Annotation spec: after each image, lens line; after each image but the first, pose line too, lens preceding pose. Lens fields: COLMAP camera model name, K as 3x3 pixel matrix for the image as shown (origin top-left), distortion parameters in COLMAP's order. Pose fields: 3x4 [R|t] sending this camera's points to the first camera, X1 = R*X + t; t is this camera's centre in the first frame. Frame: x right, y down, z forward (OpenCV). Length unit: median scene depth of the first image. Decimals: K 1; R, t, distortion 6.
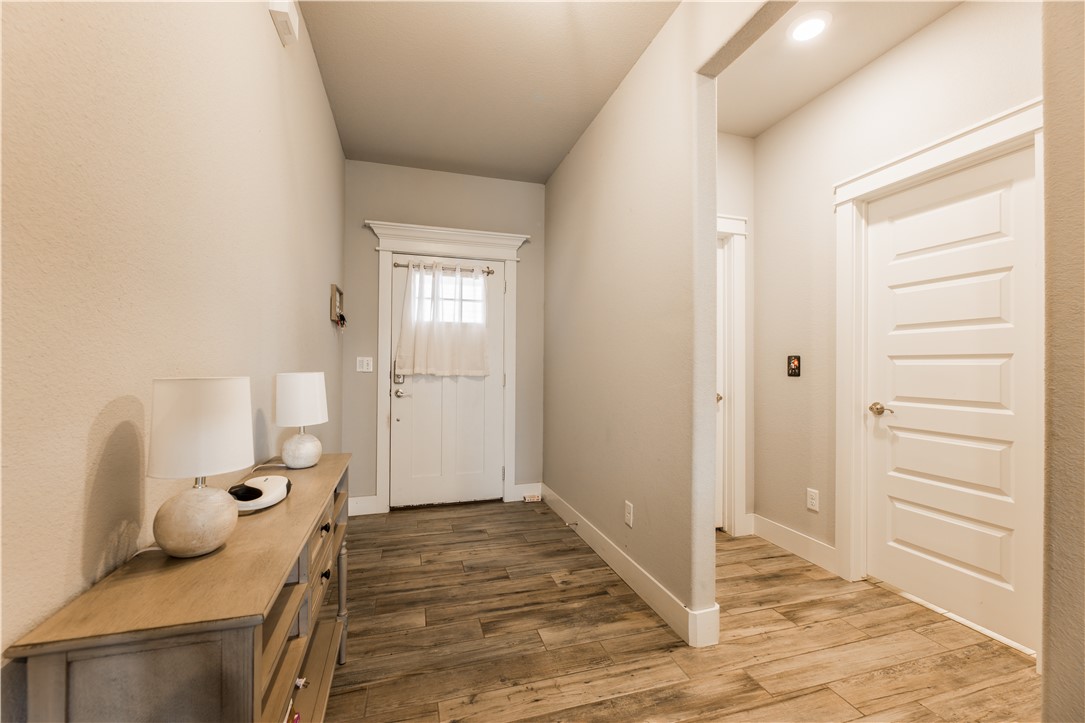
lens RADIAL K [[437.1, 0, 539.6], [0, 437.1, 361.2], [0, 0, 1]] dist [0.001258, 0.000231]
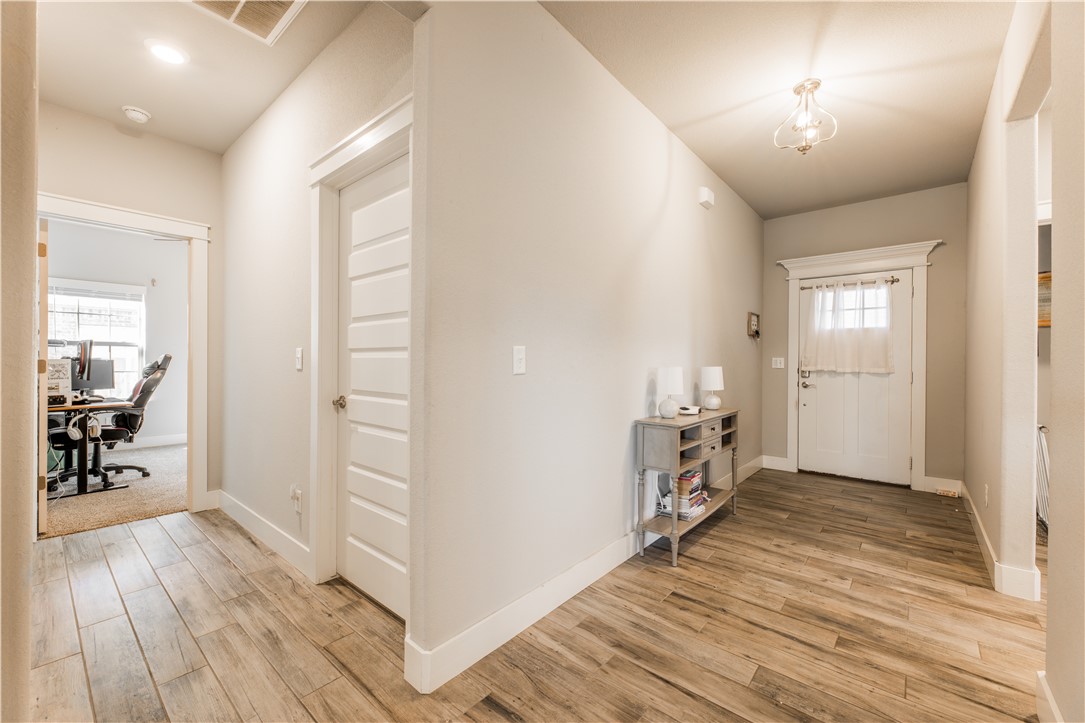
lens RADIAL K [[437.1, 0, 539.6], [0, 437.1, 361.2], [0, 0, 1]] dist [0.001258, 0.000231]
pose [[0.538659, -0.002226, -0.842521, 0.377550], [0.004944, 0.999988, 0.000519, -0.003000], [0.842509, -0.004445, 0.538663, -0.409364]]
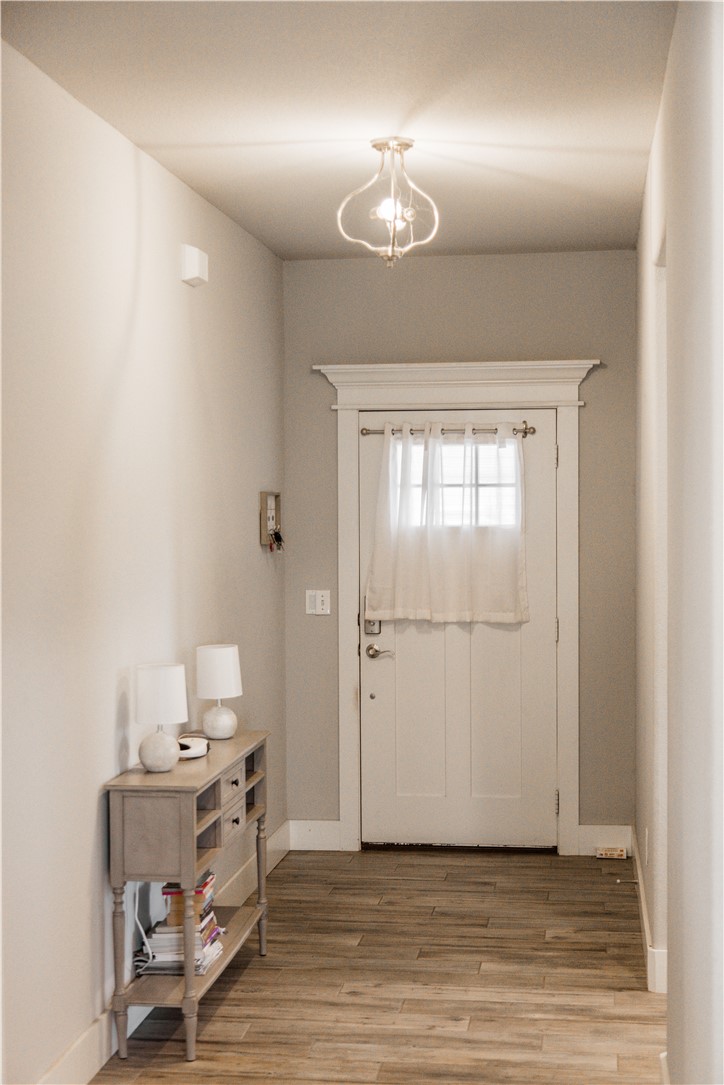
lens RADIAL K [[1658.5, 0, 362.0], [0, 1658.5, 542.5], [0, 0, 1]] dist [-0.005680, 0.061012]
pose [[0.908566, -0.001388, -0.417740, 0.618508], [0.016855, 0.999302, 0.033338, -0.152569], [0.417402, -0.037330, 0.907955, -1.060181]]
